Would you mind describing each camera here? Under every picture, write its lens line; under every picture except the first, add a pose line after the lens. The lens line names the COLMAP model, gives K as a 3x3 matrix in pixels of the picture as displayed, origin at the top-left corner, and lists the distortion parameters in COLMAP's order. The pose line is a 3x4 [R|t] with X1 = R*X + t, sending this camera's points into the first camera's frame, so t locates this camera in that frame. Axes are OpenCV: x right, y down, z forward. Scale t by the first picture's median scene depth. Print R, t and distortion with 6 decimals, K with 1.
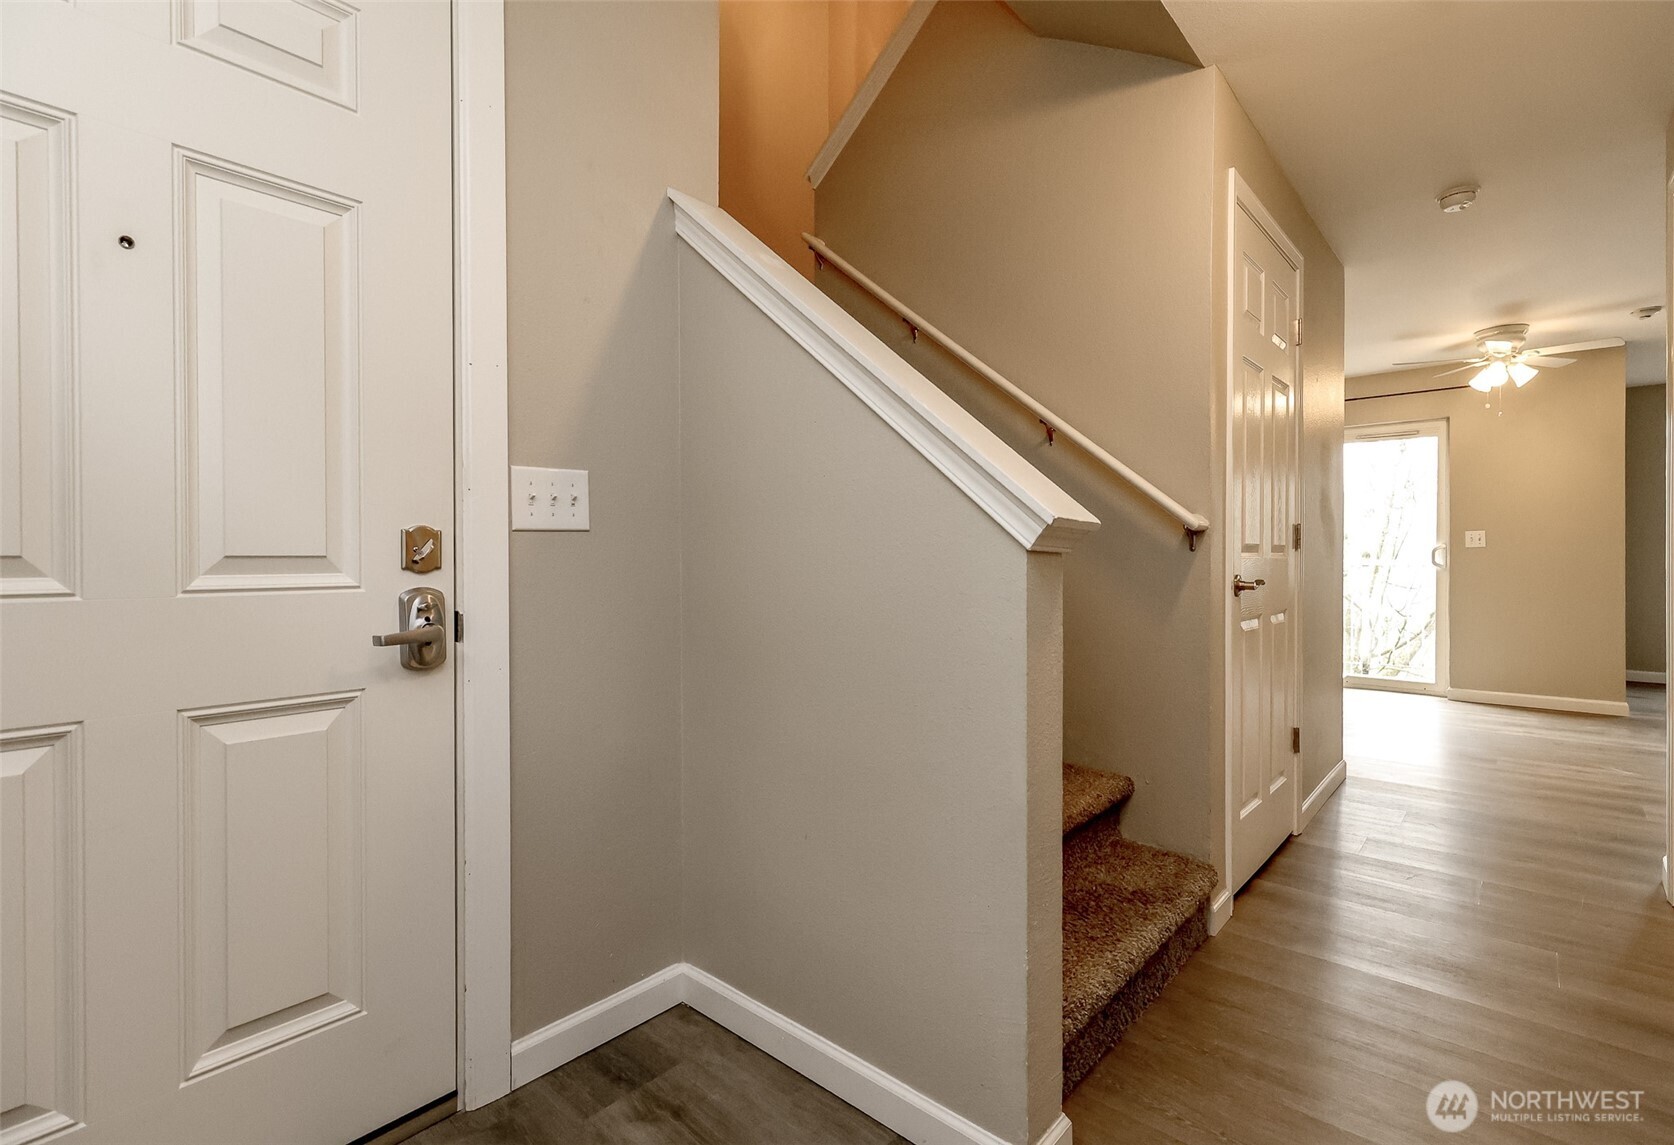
lens RADIAL K [[775.2, 0, 839.5], [0, 775.2, 559.9], [0, 0, 1]] dist [0.007240, -0.000190]
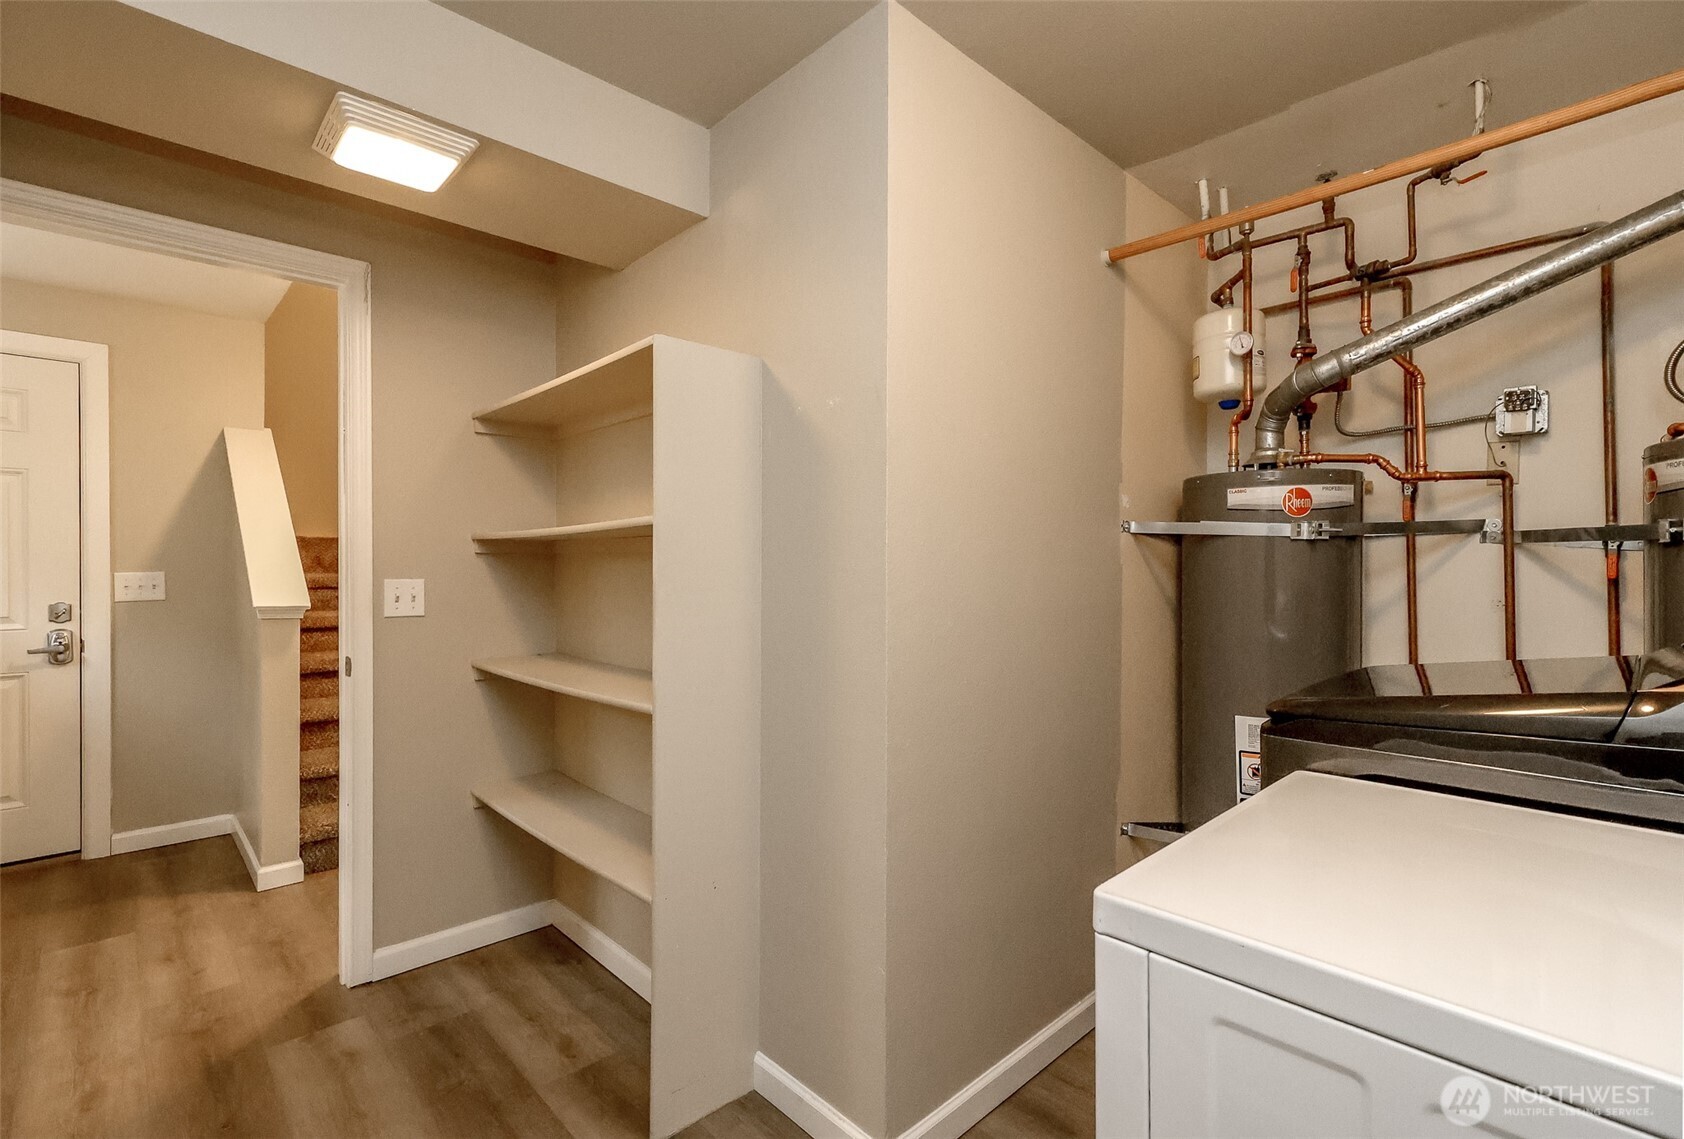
lens RADIAL K [[782.9, 0, 840.8], [0, 782.9, 573.3], [0, 0, 1]] dist [0.004398, -0.000971]
pose [[0.995258, -0.002497, -0.097236, 1.963068], [0.001967, 0.999983, -0.005549, -0.109644], [0.097248, 0.005331, 0.995246, -1.080992]]
